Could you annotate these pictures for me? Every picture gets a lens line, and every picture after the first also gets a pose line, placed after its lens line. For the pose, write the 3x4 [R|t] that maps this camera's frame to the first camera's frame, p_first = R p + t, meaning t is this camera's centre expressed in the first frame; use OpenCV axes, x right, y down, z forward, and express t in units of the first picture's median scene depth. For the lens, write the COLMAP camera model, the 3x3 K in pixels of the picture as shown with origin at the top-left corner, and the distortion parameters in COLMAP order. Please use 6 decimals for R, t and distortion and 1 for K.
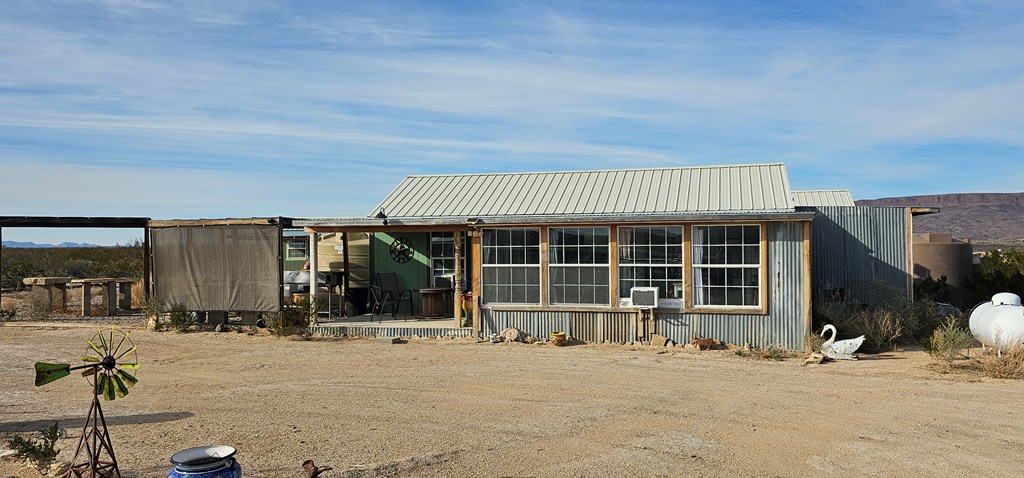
lens RADIAL K [[794.3, 0, 515.6], [0, 794.3, 241.5], [0, 0, 1]] dist [0.027330, -0.025143]
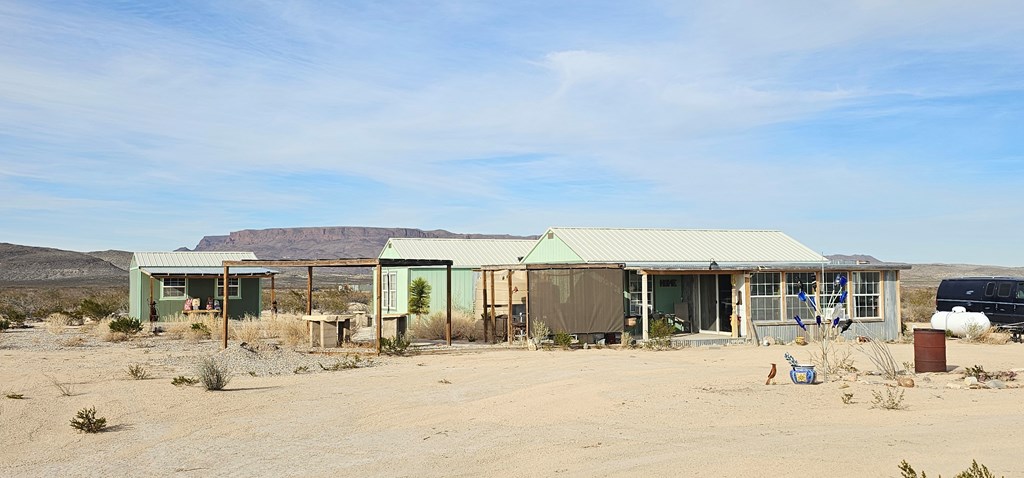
lens RADIAL K [[911.8, 0, 513.1], [0, 911.8, 235.5], [0, 0, 1]] dist [0.088713, -0.002768]
pose [[0.759284, 0.029235, 0.650103, -1.574511], [-0.001402, 0.999062, -0.043290, -0.010250], [-0.650758, 0.031958, 0.758612, -0.049680]]
